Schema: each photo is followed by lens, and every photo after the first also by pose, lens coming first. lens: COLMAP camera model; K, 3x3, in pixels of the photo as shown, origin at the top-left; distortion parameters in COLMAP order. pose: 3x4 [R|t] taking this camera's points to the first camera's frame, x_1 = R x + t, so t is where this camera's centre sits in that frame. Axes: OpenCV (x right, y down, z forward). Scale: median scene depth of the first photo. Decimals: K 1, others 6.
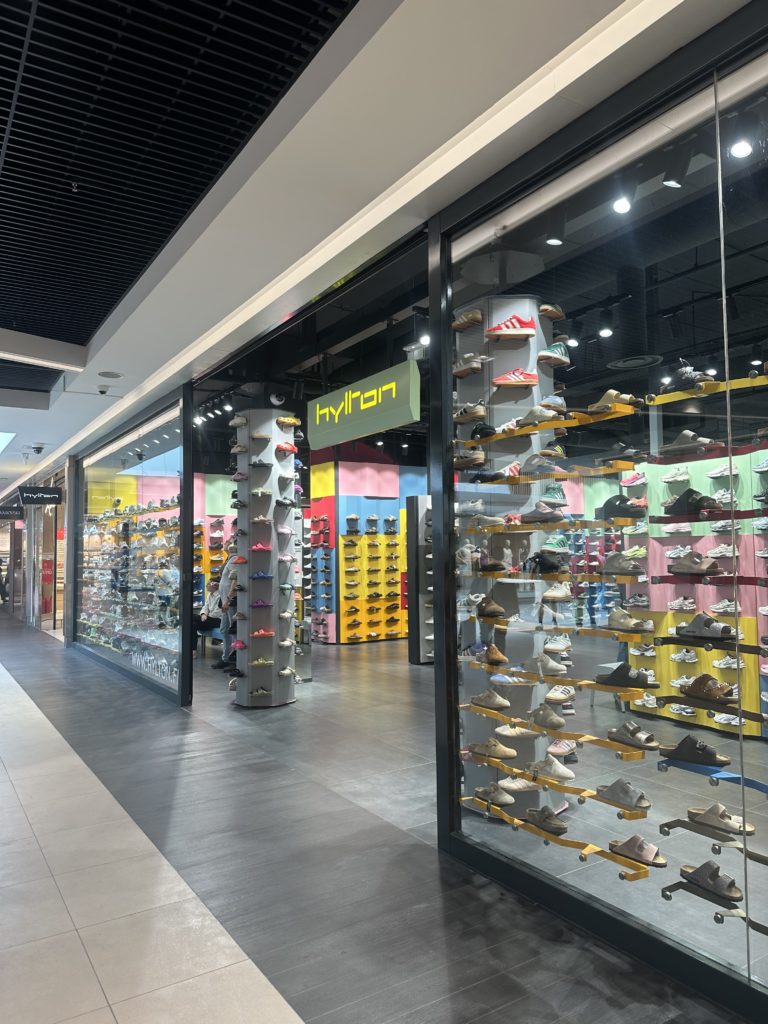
lens RADIAL K [[717.4, 0, 383.1], [0, 717.4, 508.6], [0, 0, 1]] dist [0.005601, -0.012767]
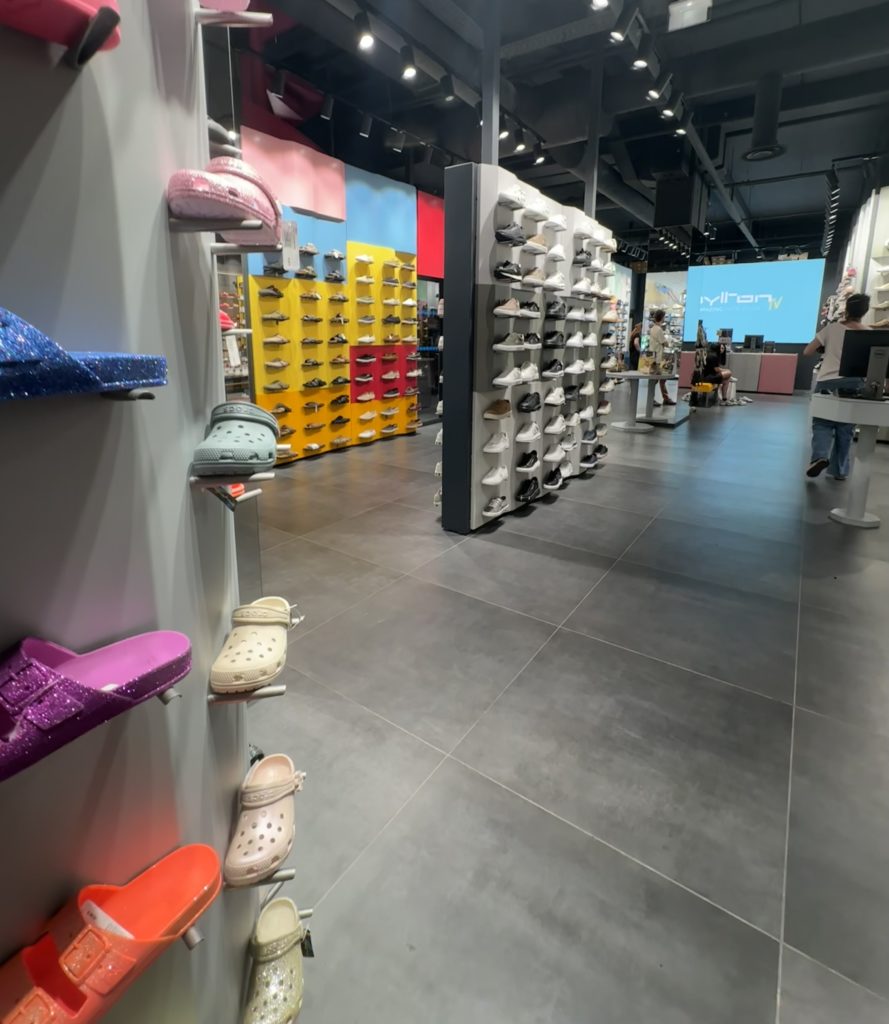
lens RADIAL K [[520.5, 0, 448.2], [0, 520.5, 430.6], [0, 0, 1]] dist [-0.006775, 0.000383]
pose [[0.925550, -0.050626, 0.375226, -0.074196], [-0.042840, 0.970654, 0.236632, 0.051332], [-0.376195, -0.235089, 0.896220, 0.559812]]
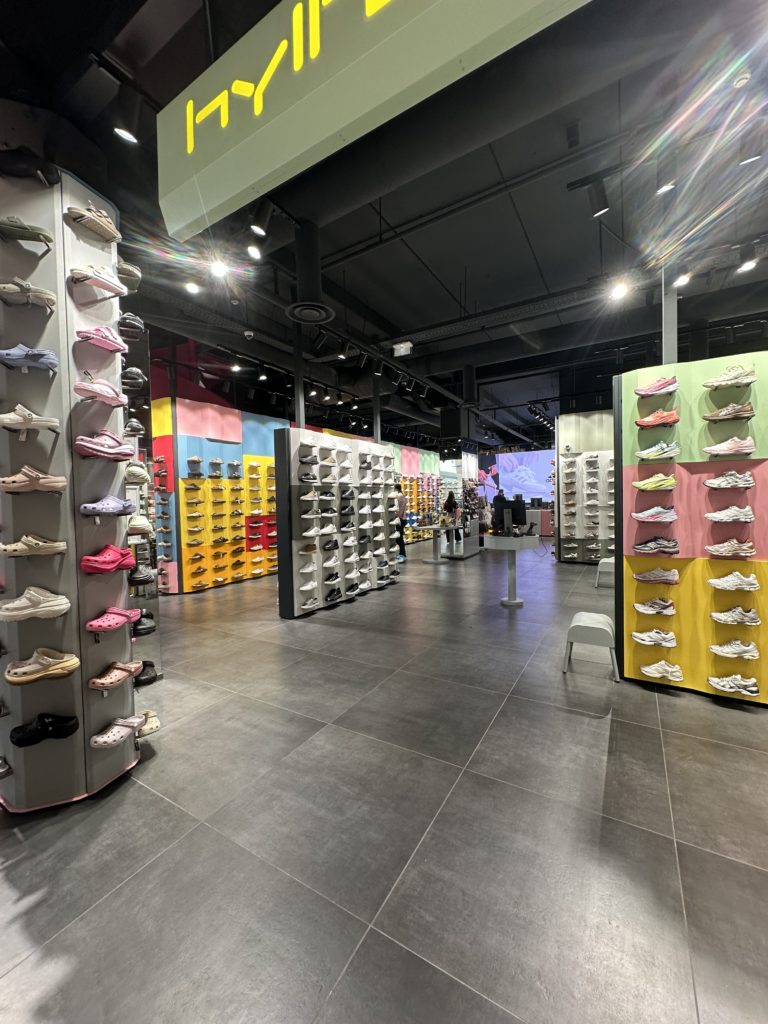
lens RADIAL K [[405.0, 0, 389.3], [0, 405.0, 510.1], [0, 0, 1]] dist [-0.009421, 0.000107]
pose [[0.894558, -0.021778, 0.446421, -0.051389], [-0.014429, 0.996884, 0.077544, 0.033276], [-0.446719, -0.075809, 0.891457, 0.406590]]
